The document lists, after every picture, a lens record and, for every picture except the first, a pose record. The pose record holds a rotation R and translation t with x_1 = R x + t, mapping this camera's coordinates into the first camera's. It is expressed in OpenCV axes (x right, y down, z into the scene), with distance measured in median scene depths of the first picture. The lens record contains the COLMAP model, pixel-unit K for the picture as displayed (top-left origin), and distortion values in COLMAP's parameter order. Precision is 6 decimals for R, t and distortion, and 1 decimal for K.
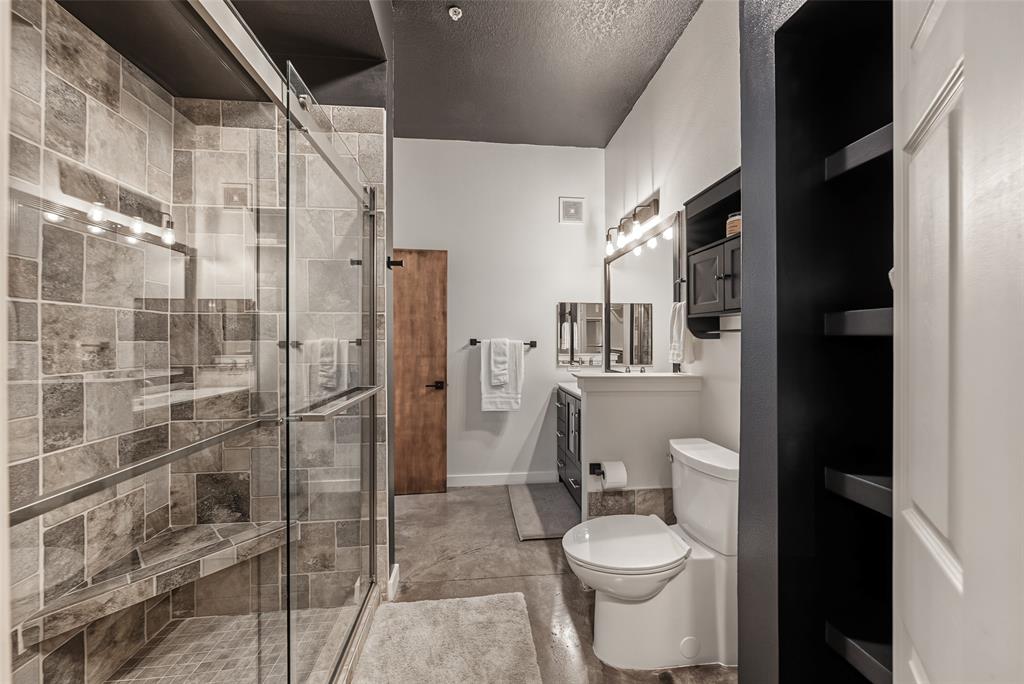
lens RADIAL K [[365.9, 0, 488.6], [0, 365.9, 334.8], [0, 0, 1]] dist [-0.007732, 0.001254]
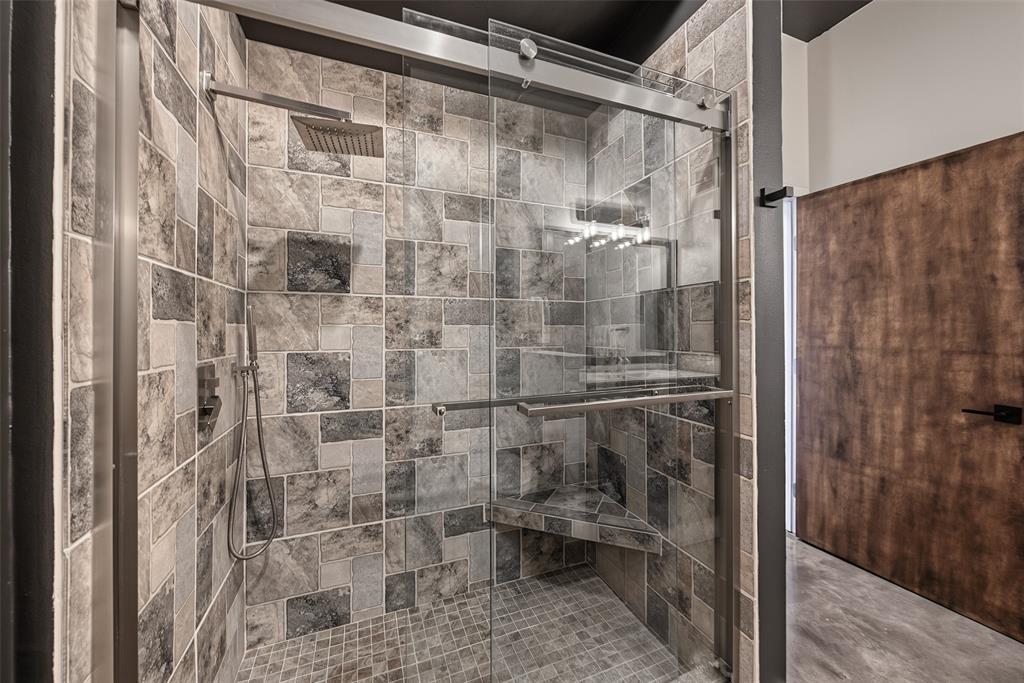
lens RADIAL K [[369.8, 0, 505.1], [0, 369.8, 324.4], [0, 0, 1]] dist [-0.007337, -0.000086]
pose [[0.331850, -0.011357, -0.943264, 0.172247], [0.016992, 0.999837, -0.006060, 0.017803], [0.943179, -0.014016, 0.331989, 0.359037]]
